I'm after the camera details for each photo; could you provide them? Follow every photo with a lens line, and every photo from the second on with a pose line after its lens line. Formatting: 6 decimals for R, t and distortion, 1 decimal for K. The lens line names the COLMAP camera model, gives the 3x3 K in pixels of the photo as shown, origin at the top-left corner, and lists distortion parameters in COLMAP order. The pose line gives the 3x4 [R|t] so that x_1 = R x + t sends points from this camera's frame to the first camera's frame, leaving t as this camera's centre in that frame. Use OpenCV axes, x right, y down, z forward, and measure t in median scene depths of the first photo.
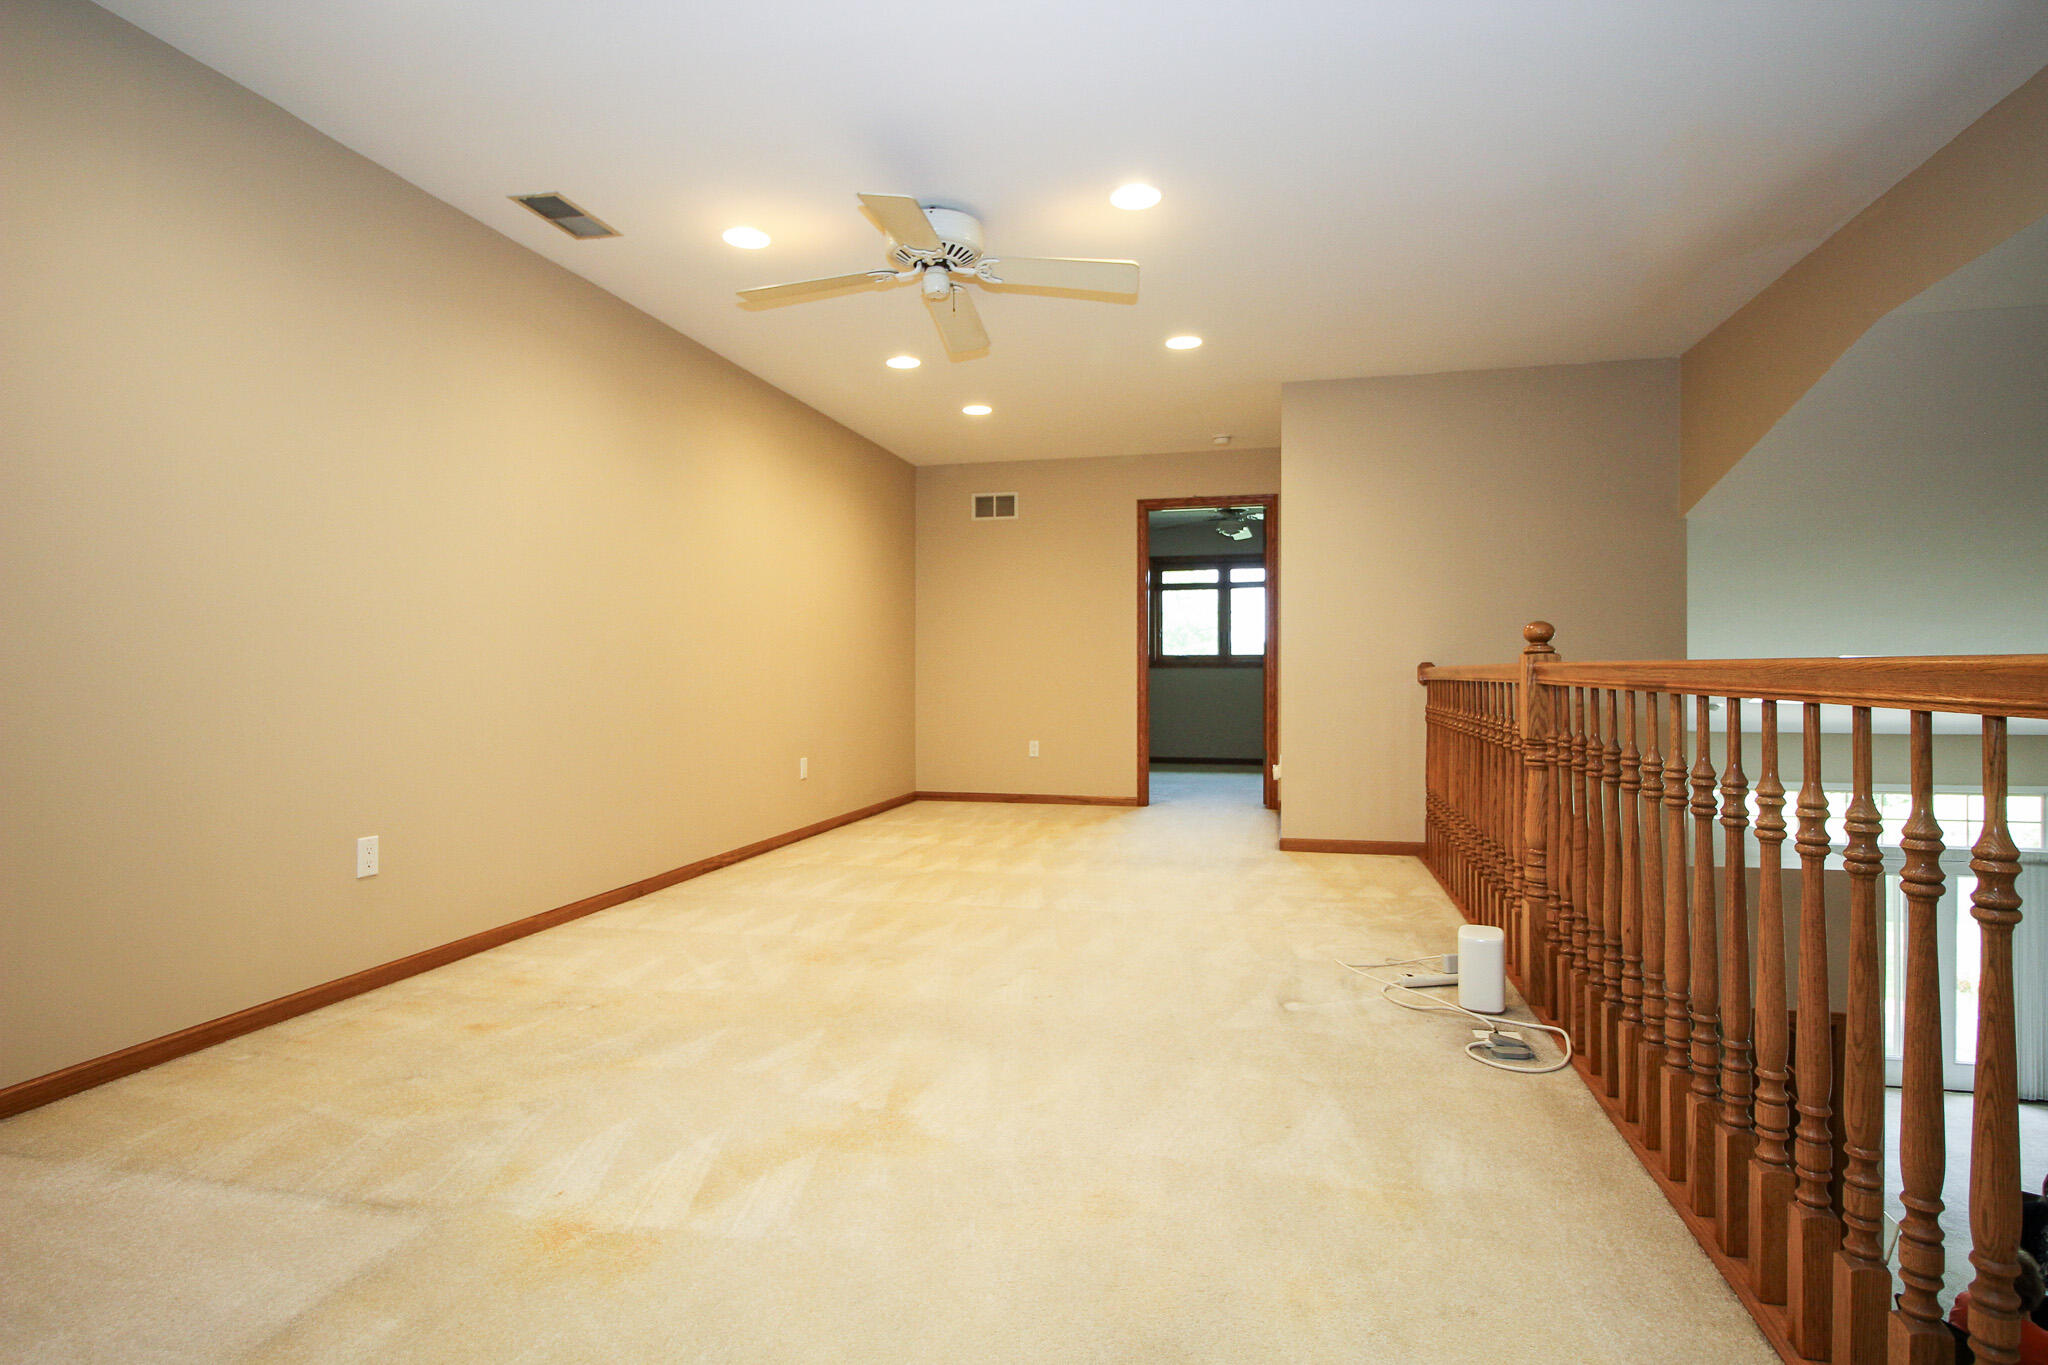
lens RADIAL K [[1041.5, 0, 1054.4], [0, 1041.5, 669.8], [0, 0, 1]] dist [-0.001436, -0.000470]
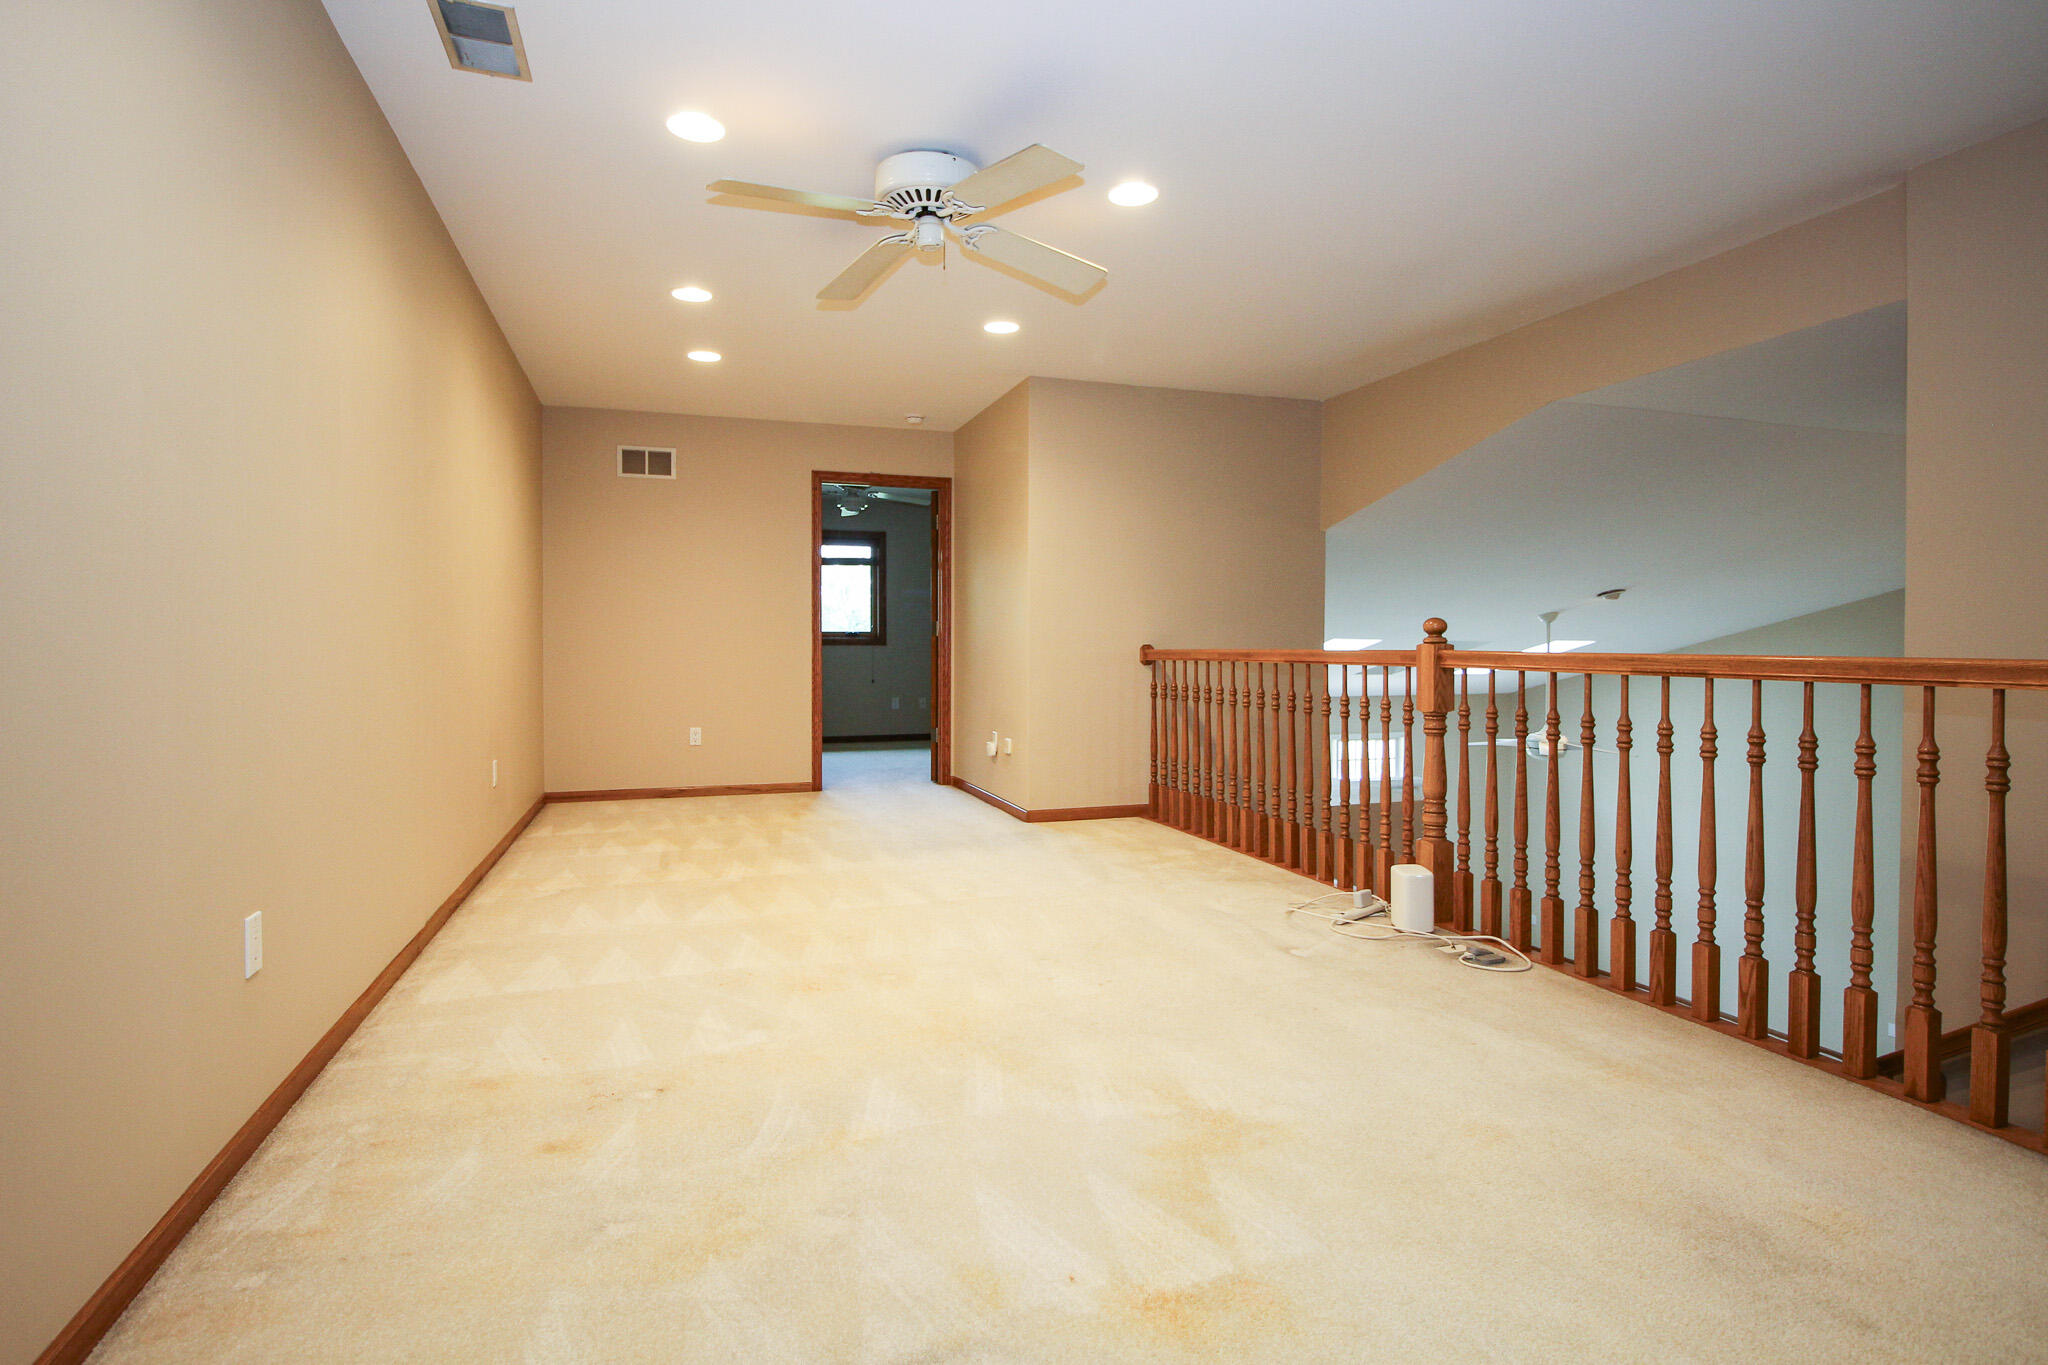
lens RADIAL K [[1041.5, 0, 1035.8], [0, 1041.5, 670.5], [0, 0, 1]] dist [-0.001436, -0.000470]
pose [[0.849378, -0.010253, 0.527685, -0.290246], [-0.004052, 0.999655, 0.025947, -0.006717], [-0.527770, -0.024177, 0.849043, 0.090639]]
